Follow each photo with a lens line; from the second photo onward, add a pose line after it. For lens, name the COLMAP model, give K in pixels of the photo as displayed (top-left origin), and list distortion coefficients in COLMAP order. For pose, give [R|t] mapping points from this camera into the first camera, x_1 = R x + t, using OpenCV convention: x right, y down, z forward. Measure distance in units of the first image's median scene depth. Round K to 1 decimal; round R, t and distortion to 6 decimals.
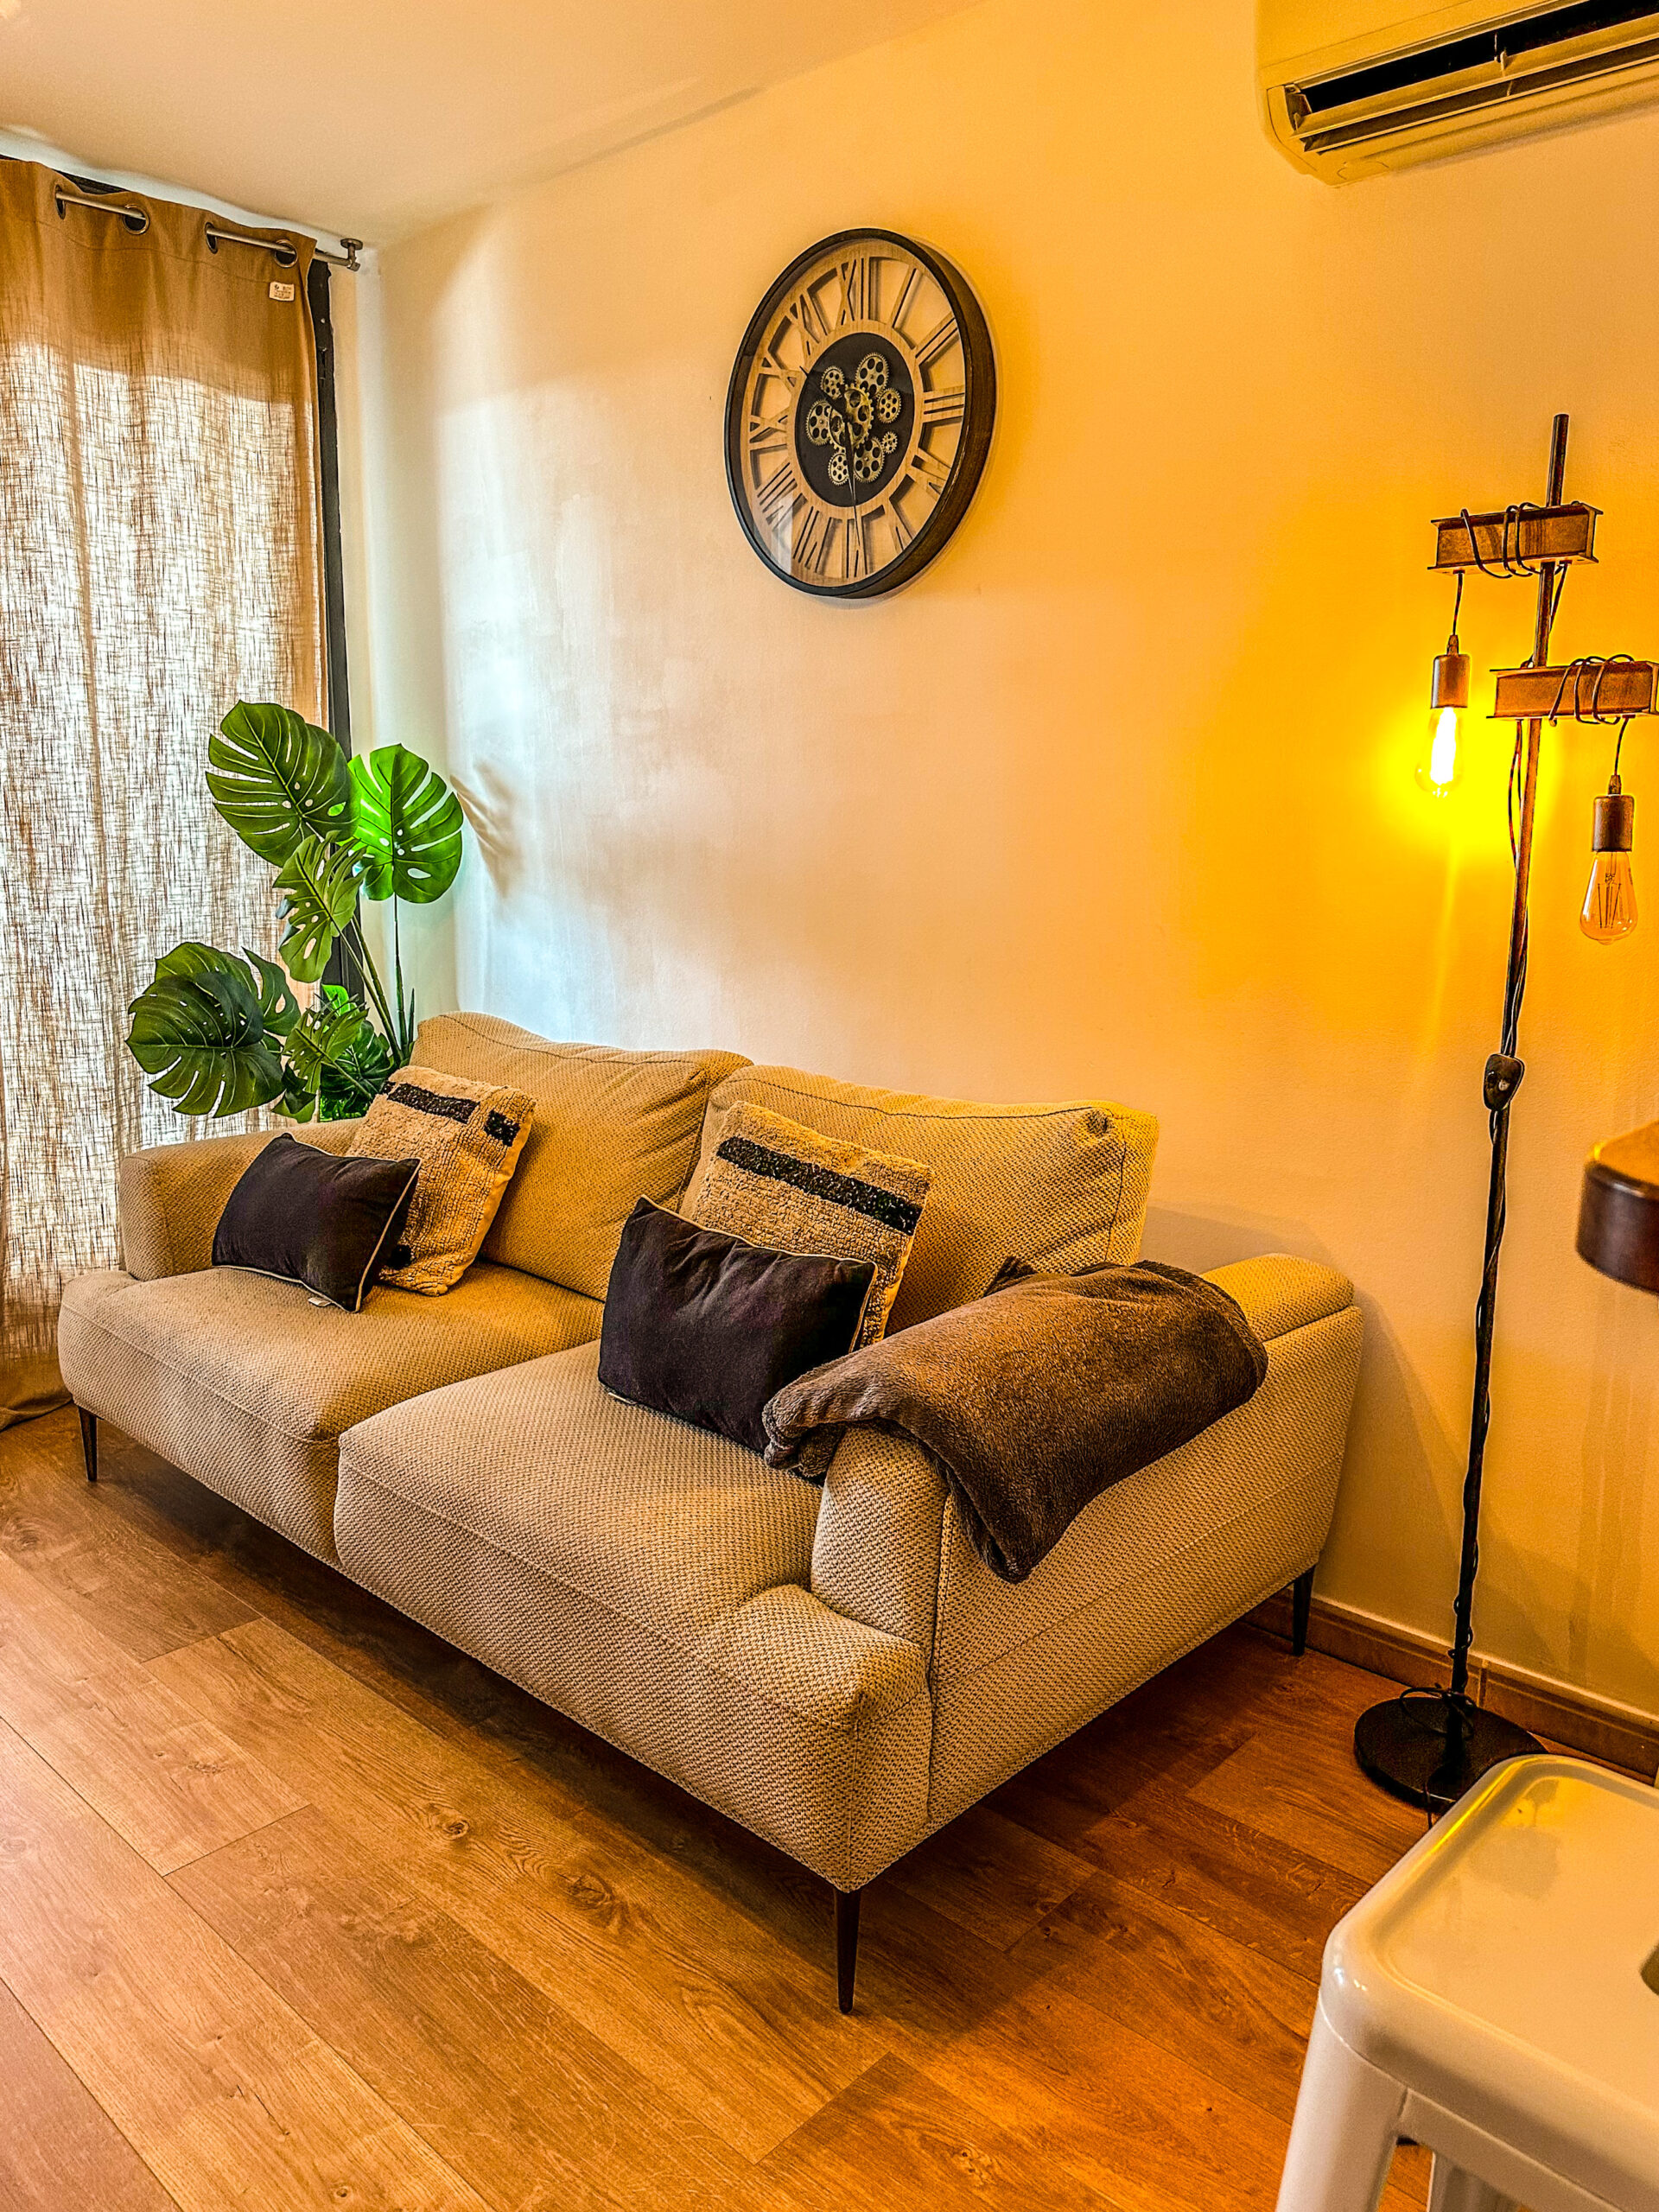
lens RADIAL K [[1575.1, 0, 844.2], [0, 1575.1, 1106.5], [0, 0, 1]] dist [0.054702, -0.083741]
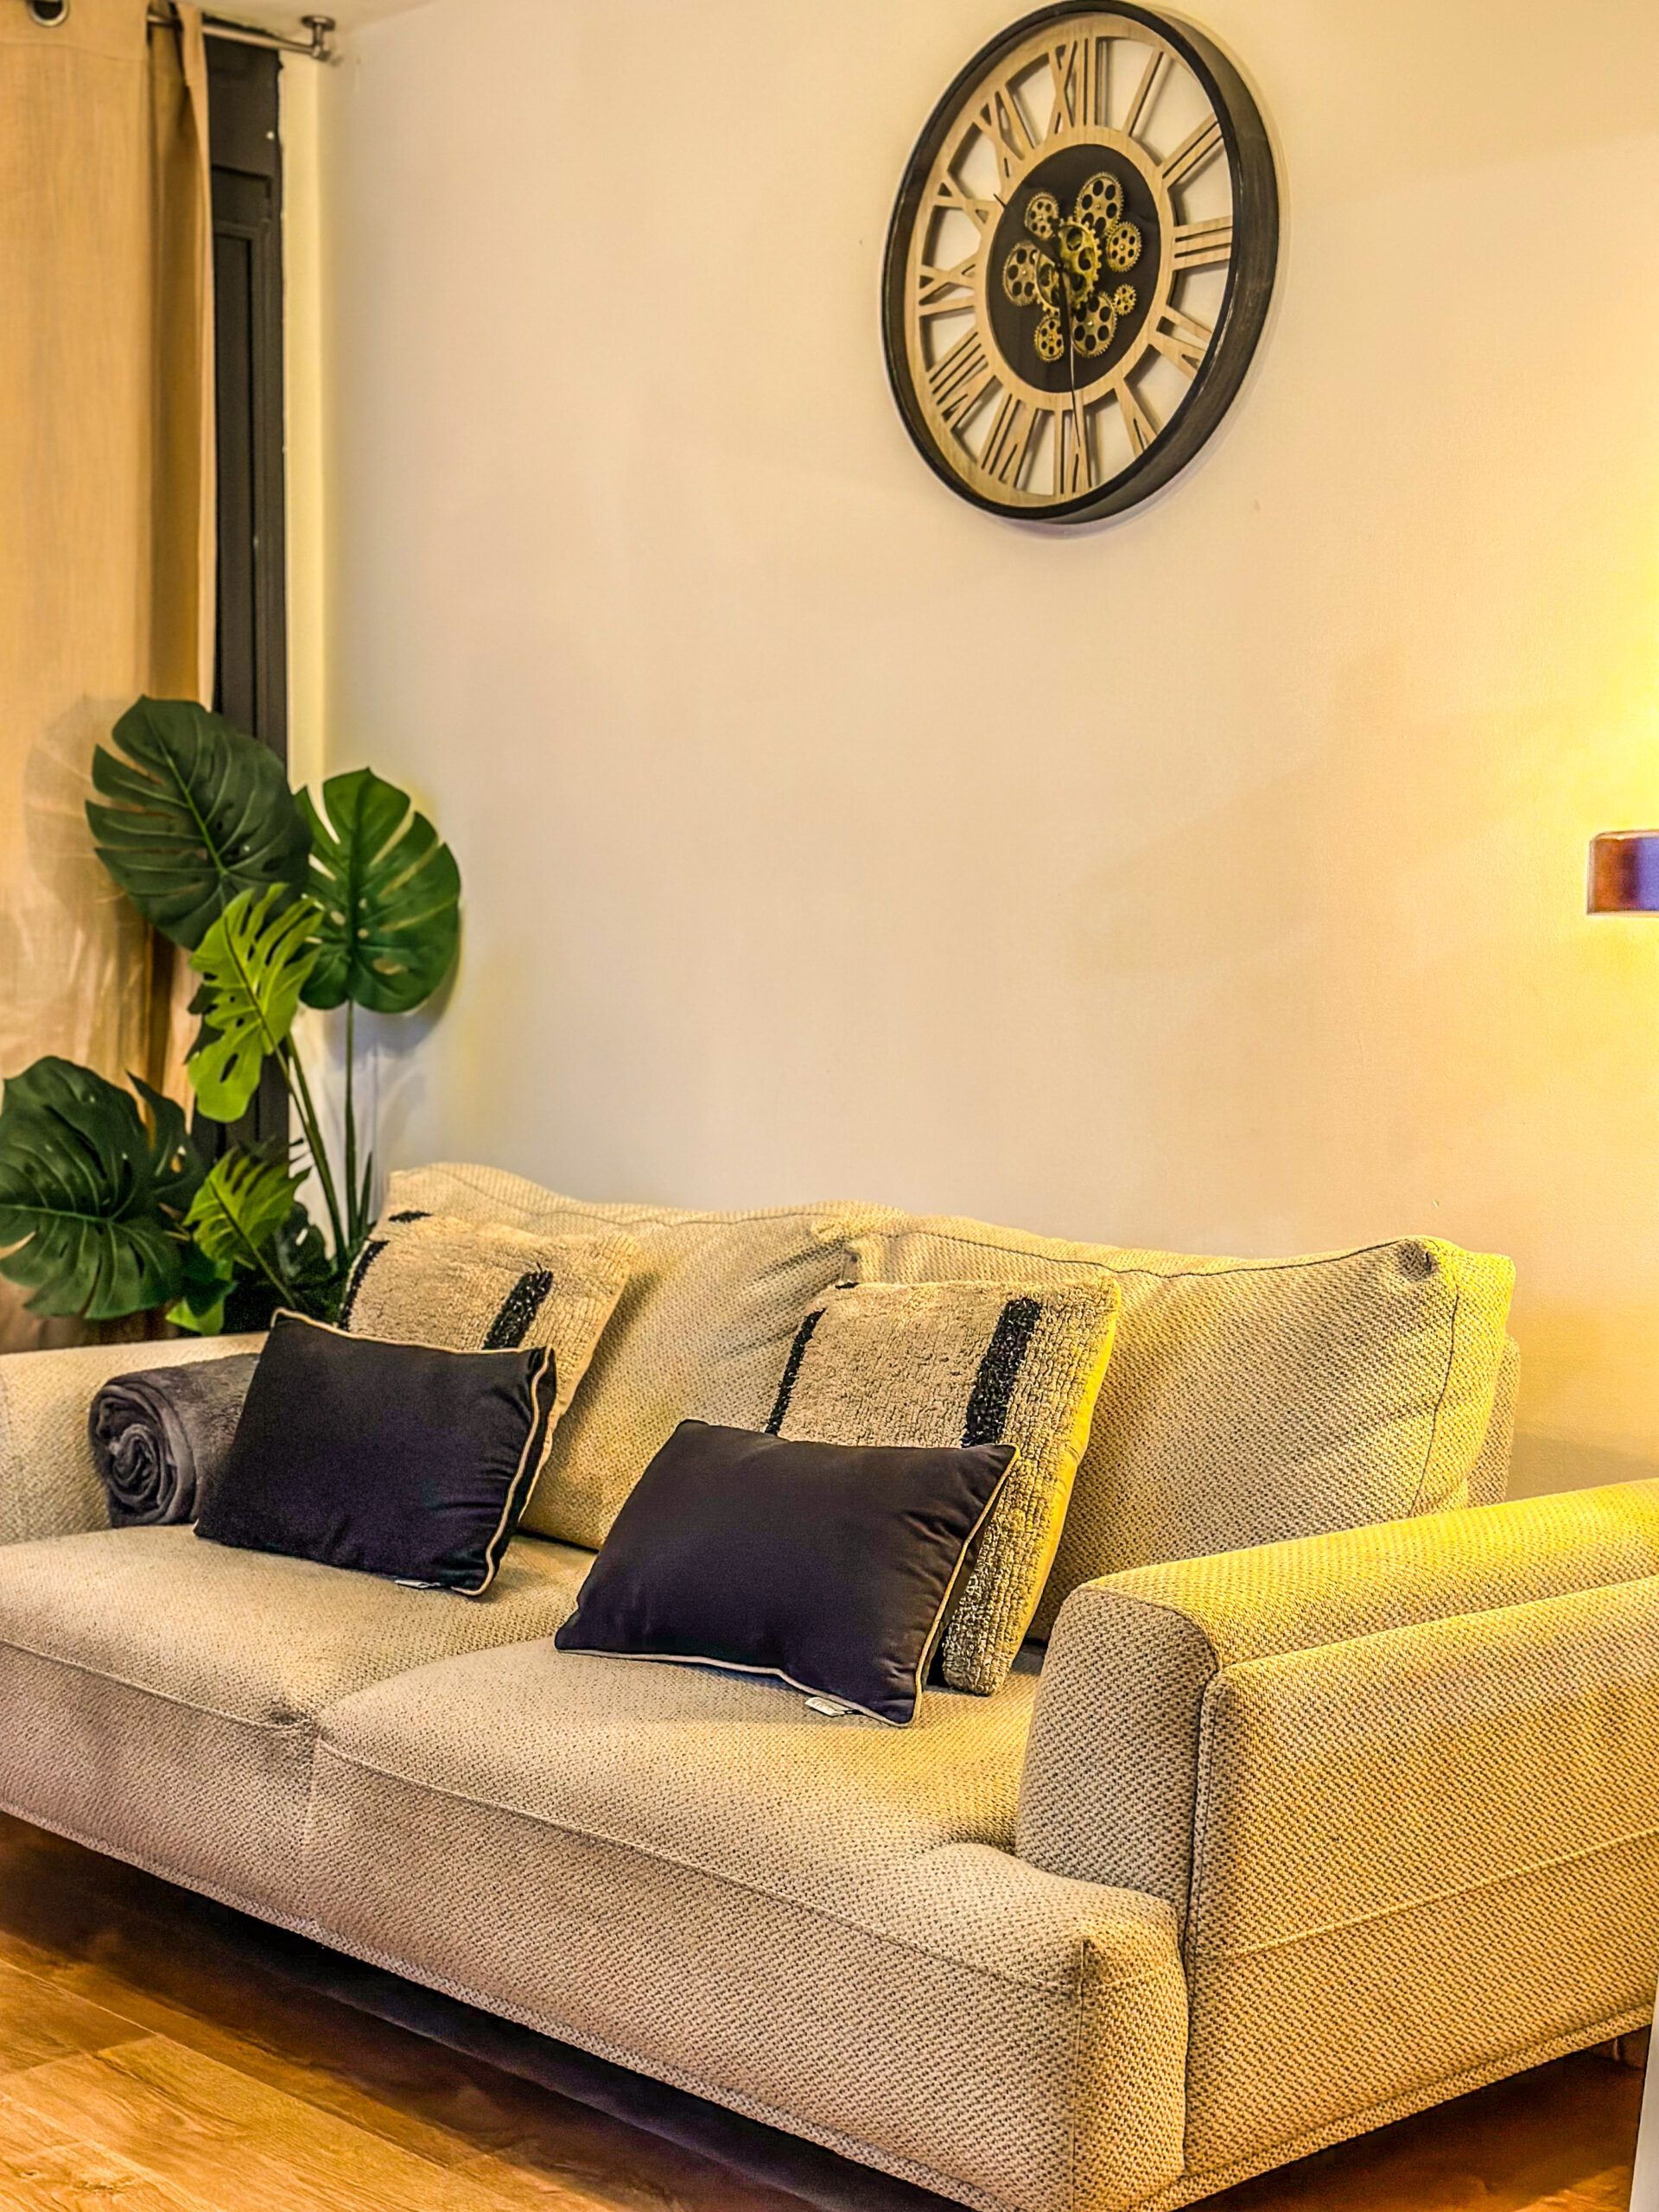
lens RADIAL K [[3102.6, 0, 821.0], [0, 3102.6, 1118.3], [0, 0, 1]] dist [0.152529, 0.000000]
pose [[0.996283, 0.000173, -0.086135, 0.013819], [-0.012350, 0.989952, -0.140863, 0.110654], [0.085245, 0.141403, 0.986275, -0.265462]]
